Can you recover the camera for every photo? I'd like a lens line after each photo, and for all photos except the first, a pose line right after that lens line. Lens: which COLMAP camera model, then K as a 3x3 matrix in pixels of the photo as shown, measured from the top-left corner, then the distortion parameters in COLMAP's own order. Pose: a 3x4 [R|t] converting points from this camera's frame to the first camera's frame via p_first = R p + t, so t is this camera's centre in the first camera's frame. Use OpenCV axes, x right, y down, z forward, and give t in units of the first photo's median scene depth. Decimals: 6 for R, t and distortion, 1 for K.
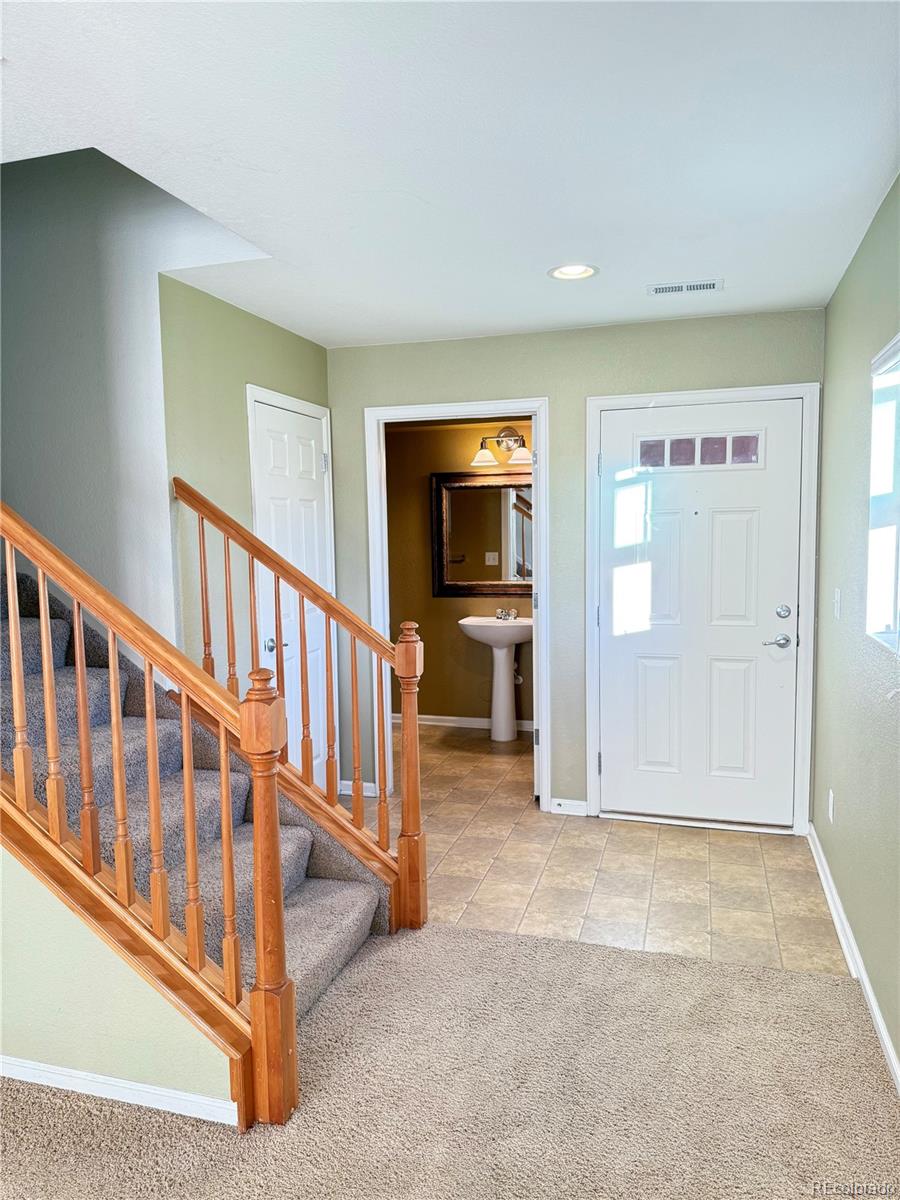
lens RADIAL K [[855.2, 0, 451.2], [0, 855.2, 601.1], [0, 0, 1]] dist [0.106450, -0.155037]
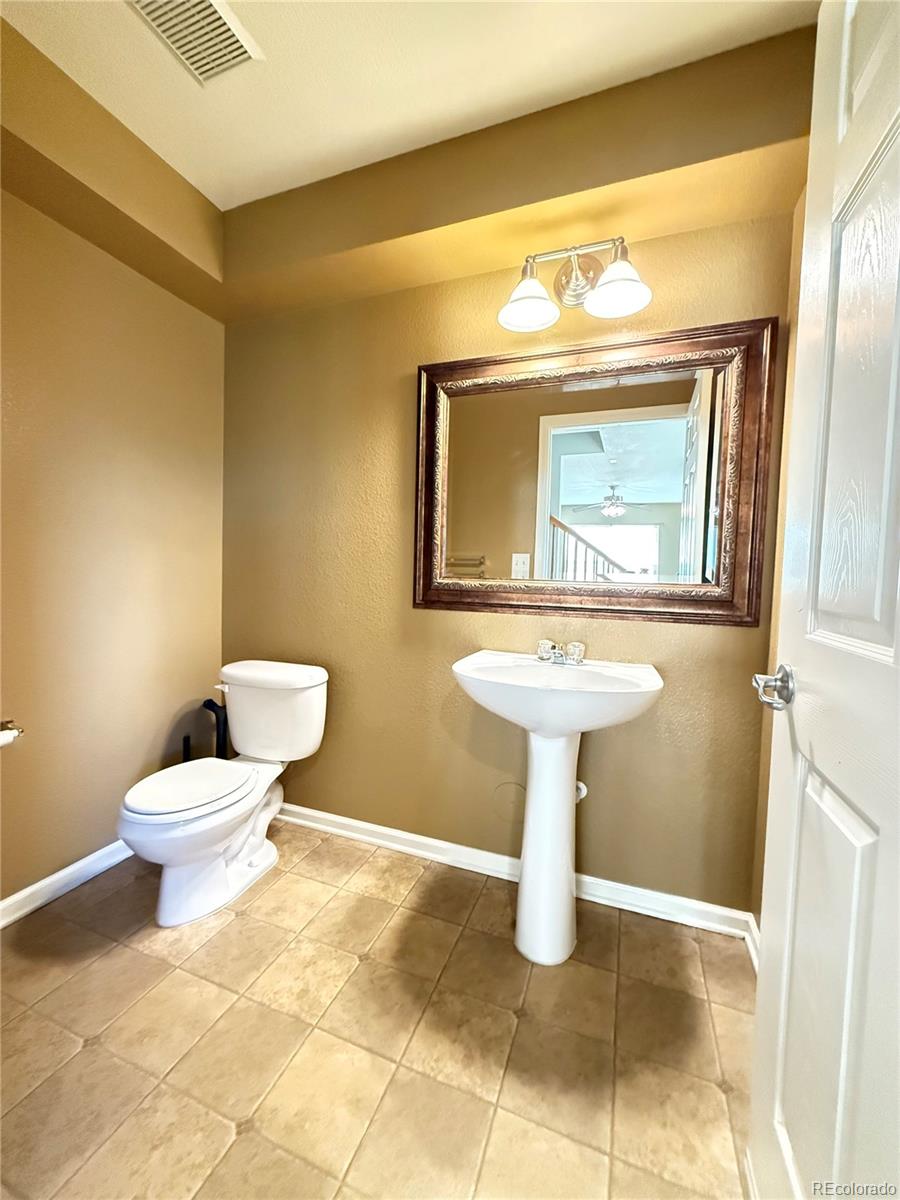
lens RADIAL K [[478.2, 0, 448.5], [0, 478.2, 595.2], [0, 0, 1]] dist [0.003111, 0.000274]
pose [[0.996067, 0.044994, -0.076328, 0.023464], [-0.048047, 0.998097, -0.038651, -0.002130], [0.074444, 0.042166, 0.996333, 0.761531]]
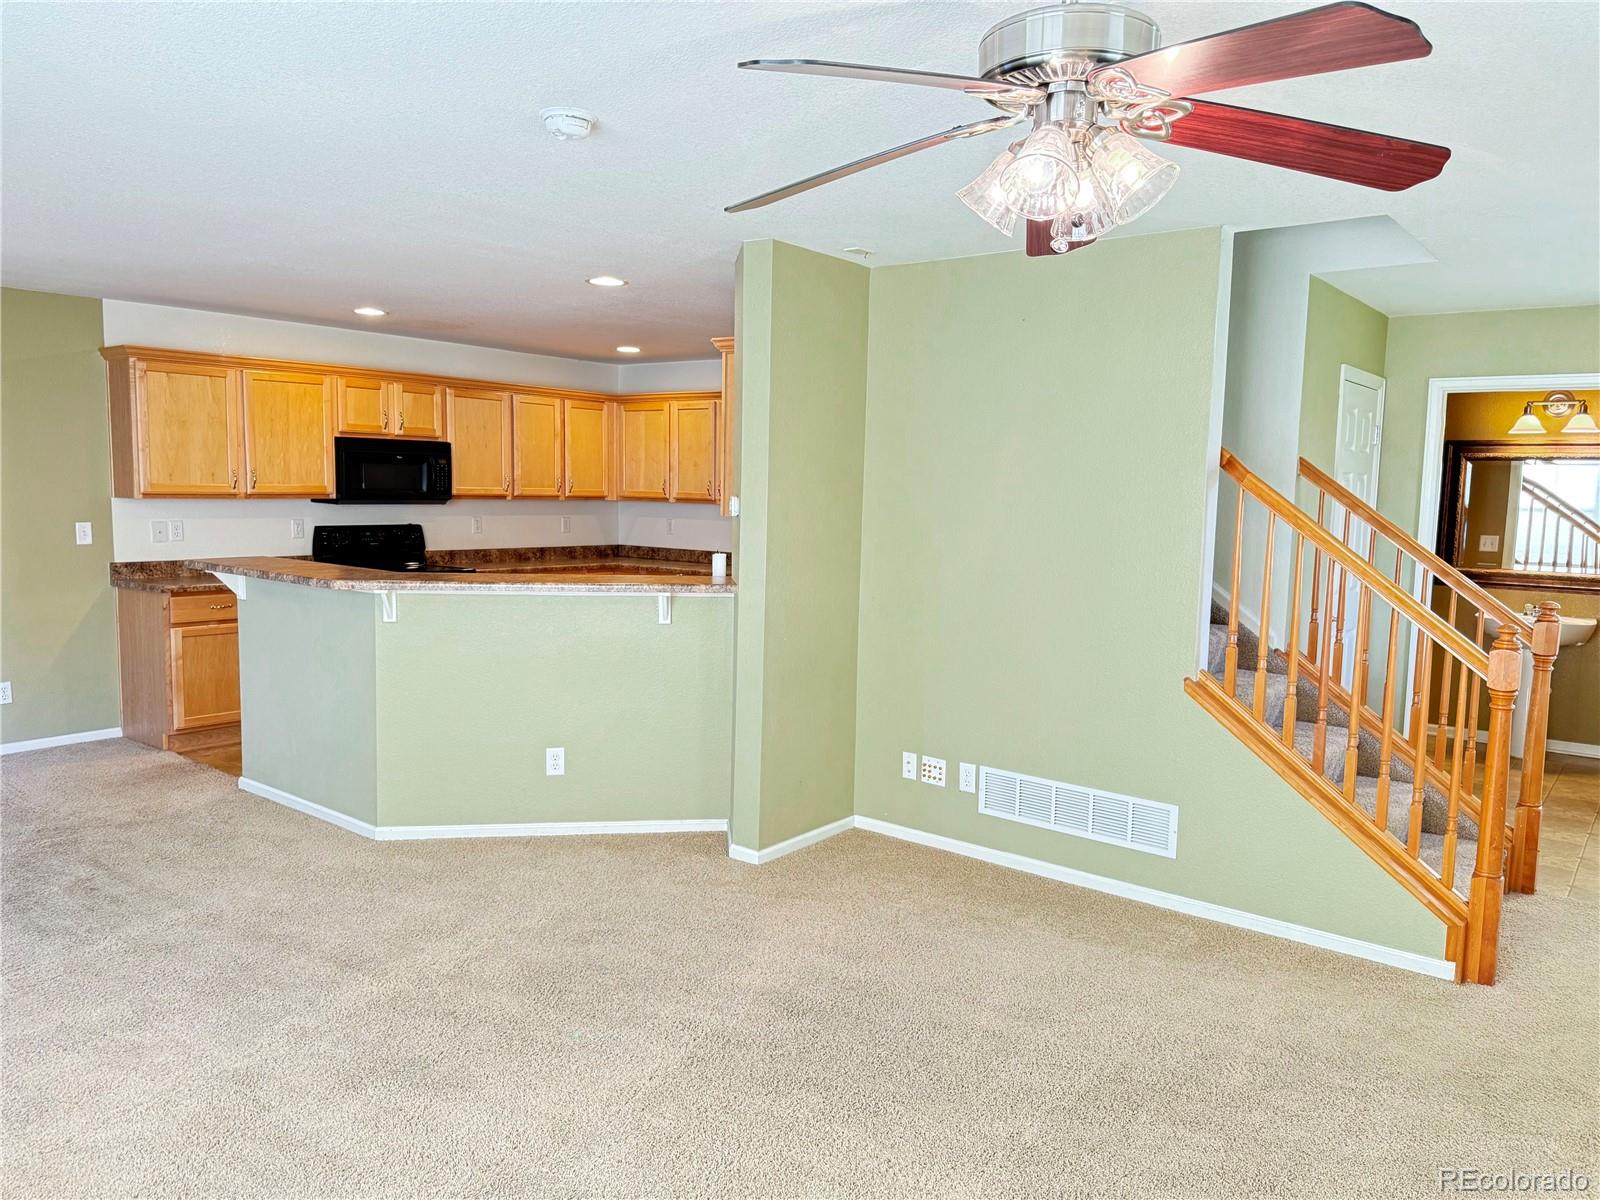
lens RADIAL K [[1140.3, 0, 800.9], [0, 1140.3, 604.2], [0, 0, 1]] dist [0.106450, -0.155037]
pose [[0.927424, 0.073197, -0.366779, -0.195120], [-0.066627, 0.997310, 0.030559, 0.022700], [0.368029, -0.003904, 0.929806, -0.334184]]
